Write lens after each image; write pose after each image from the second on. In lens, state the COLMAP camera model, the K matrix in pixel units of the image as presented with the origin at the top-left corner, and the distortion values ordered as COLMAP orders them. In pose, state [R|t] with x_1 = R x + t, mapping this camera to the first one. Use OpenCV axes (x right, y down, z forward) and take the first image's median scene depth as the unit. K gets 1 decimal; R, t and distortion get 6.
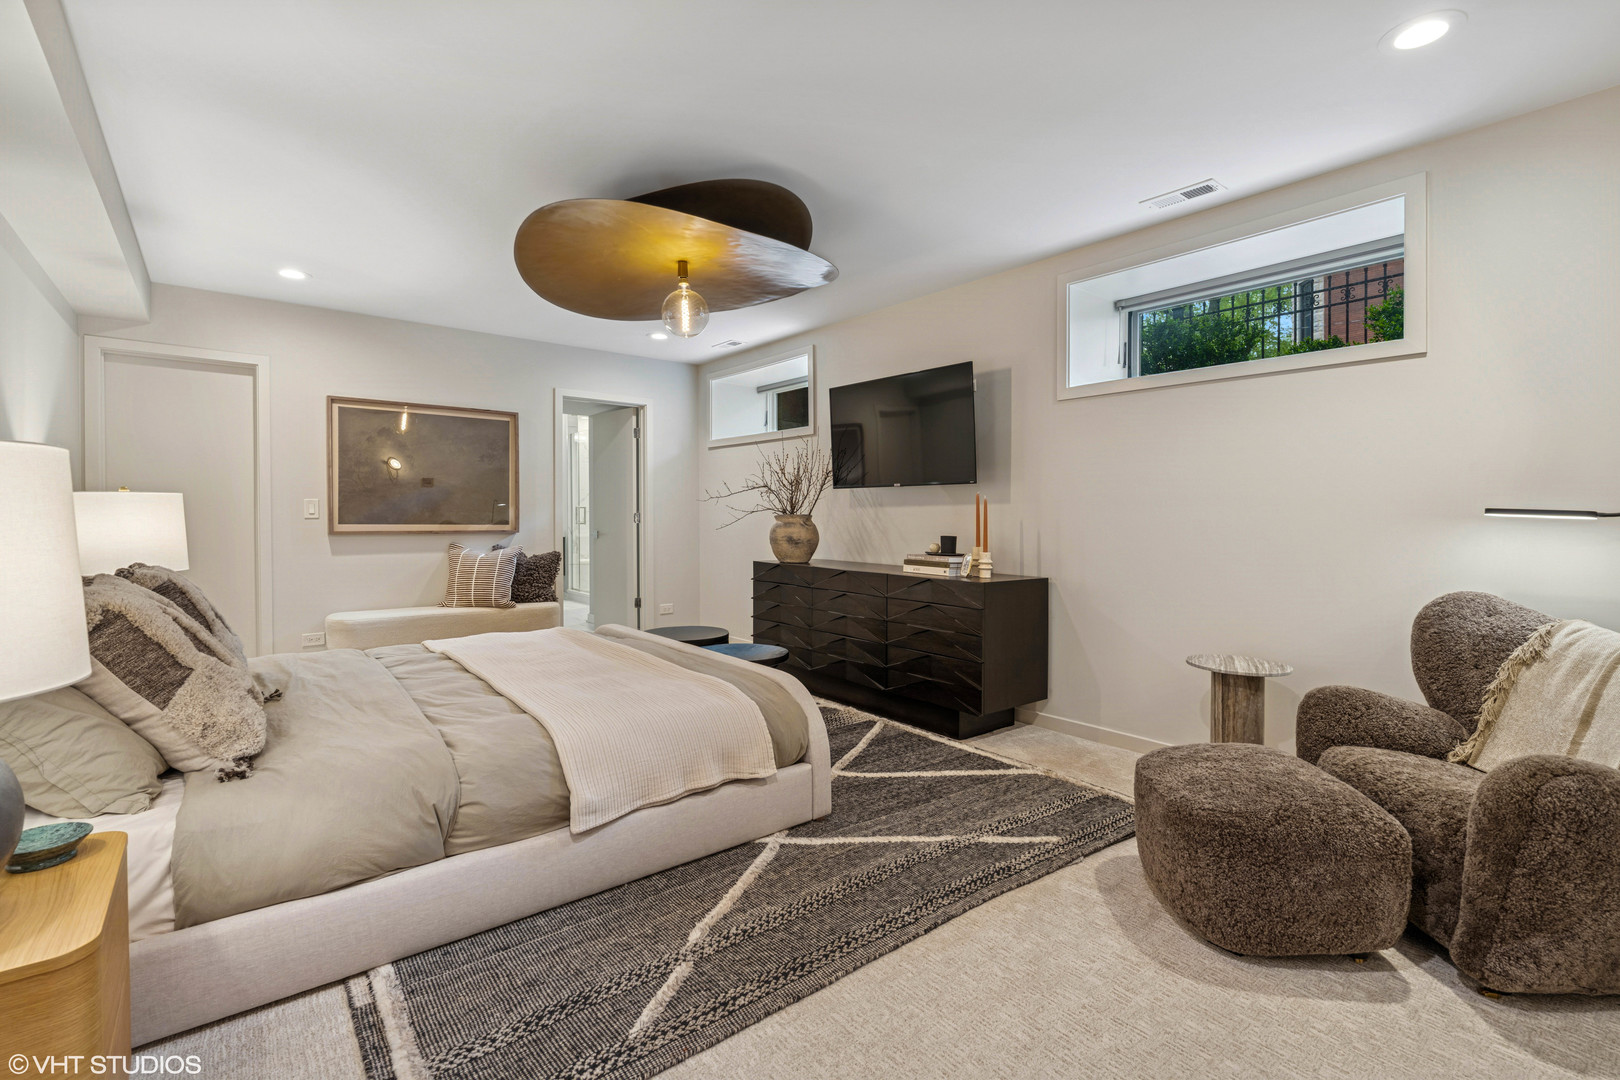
lens RADIAL K [[740.6, 0, 807.1], [0, 740.6, 527.3], [0, 0, 1]] dist [-0.002234, -0.000222]
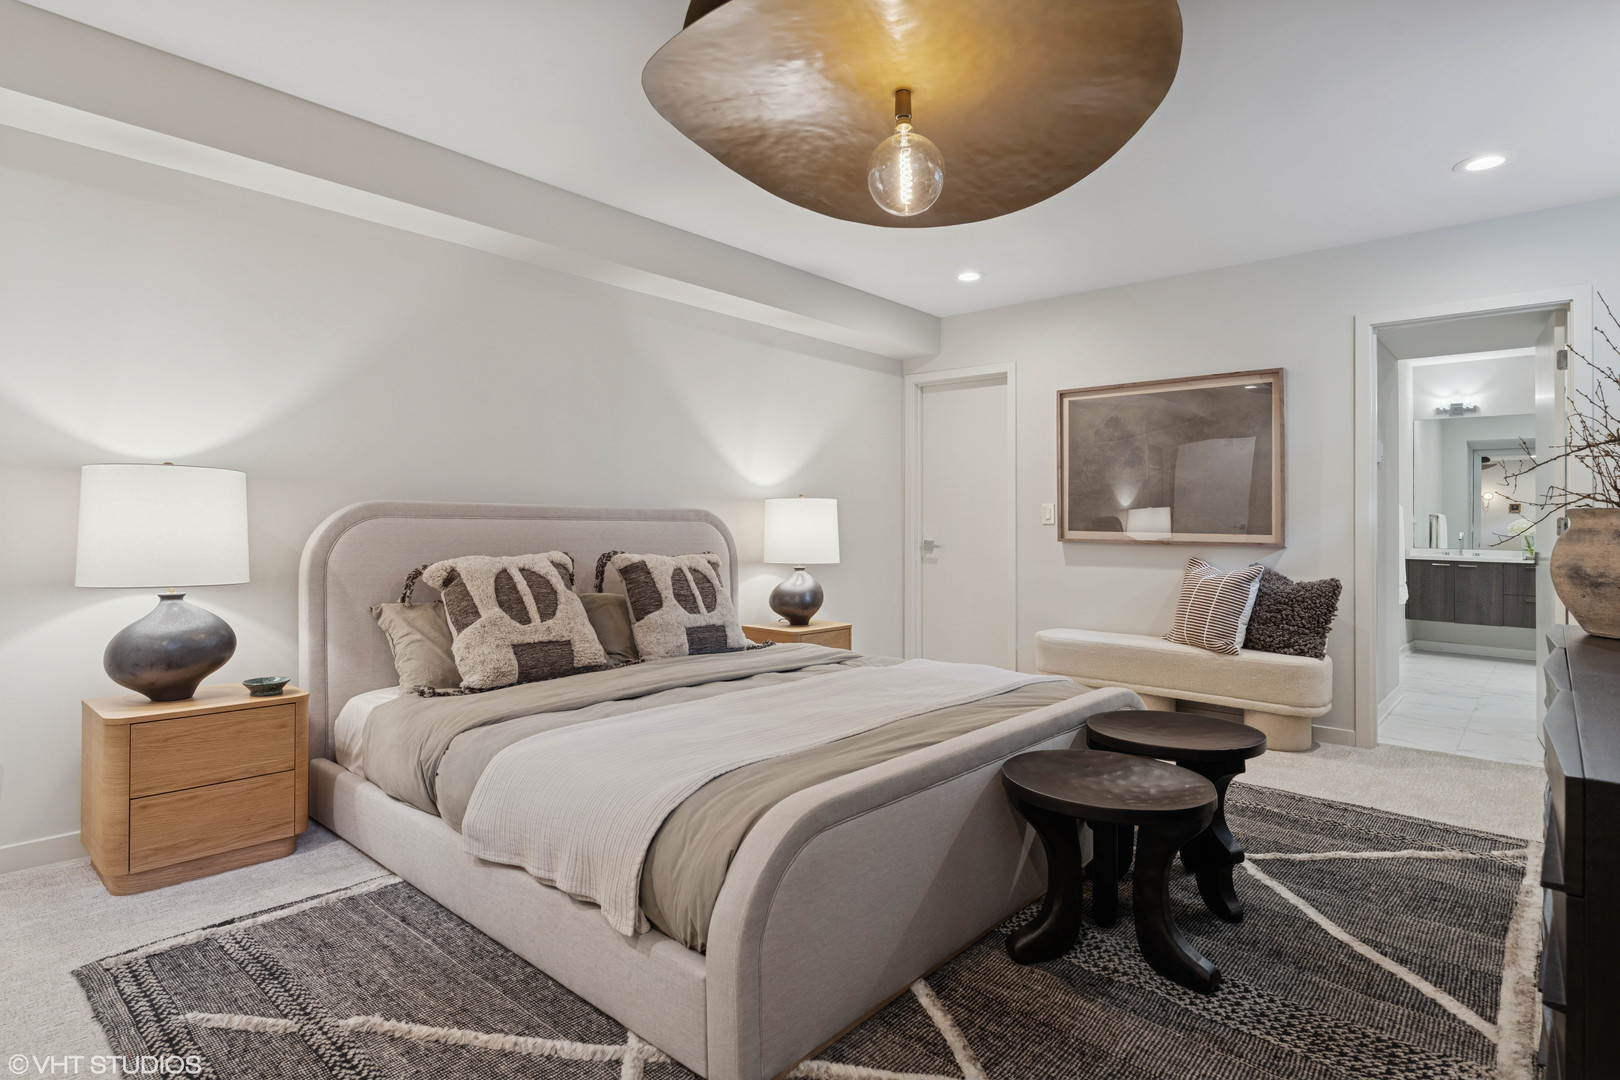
lens RADIAL K [[827.9, 0, 794.7], [0, 827.9, 528.2], [0, 0, 1]] dist [0.002265, 0.001017]
pose [[0.162390, 0.001746, -0.986725, 0.312181], [-0.024973, 0.999685, -0.002341, 0.003723], [0.986411, 0.025021, 0.162383, 0.505149]]
